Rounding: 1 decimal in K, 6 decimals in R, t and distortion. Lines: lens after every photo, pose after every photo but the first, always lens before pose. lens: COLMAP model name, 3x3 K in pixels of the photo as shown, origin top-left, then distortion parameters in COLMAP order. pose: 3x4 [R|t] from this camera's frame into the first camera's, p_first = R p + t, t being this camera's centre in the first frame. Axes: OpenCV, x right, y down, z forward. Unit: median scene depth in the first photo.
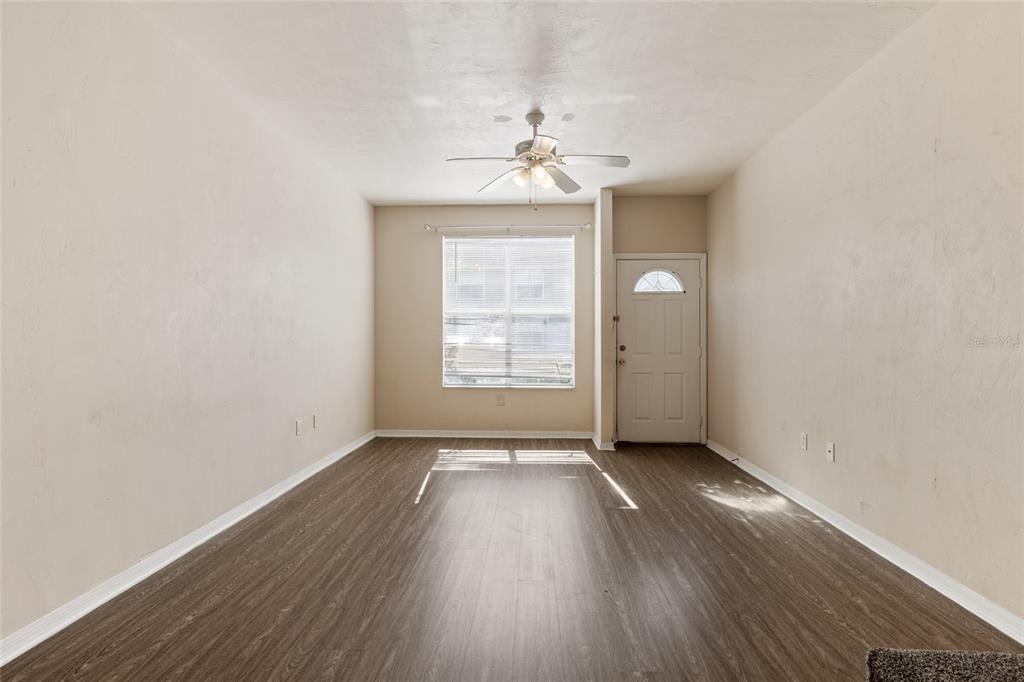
lens RADIAL K [[490.0, 0, 513.6], [0, 490.0, 339.1], [0, 0, 1]] dist [0.002061, 0.000196]
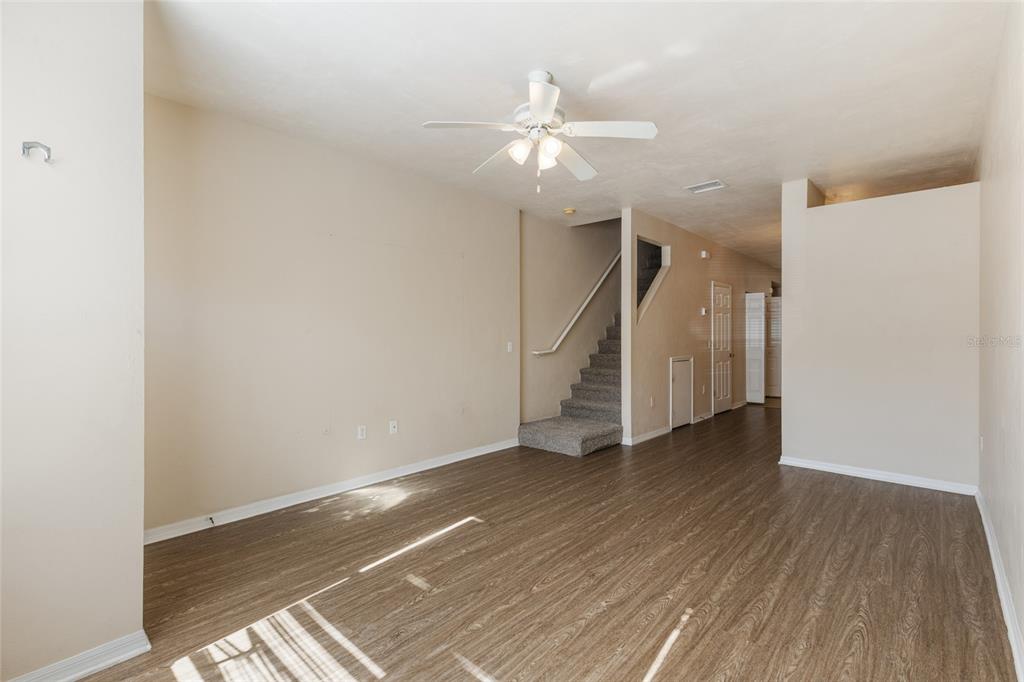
lens RADIAL K [[459.1, 0, 513.2], [0, 459.1, 338.7], [0, 0, 1]] dist [0.005407, 0.000026]
pose [[-0.762317, -0.006201, 0.647174, -0.455760], [0.001701, 0.999931, 0.011585, -0.036470], [-0.647202, 0.009933, -0.762254, 1.781272]]
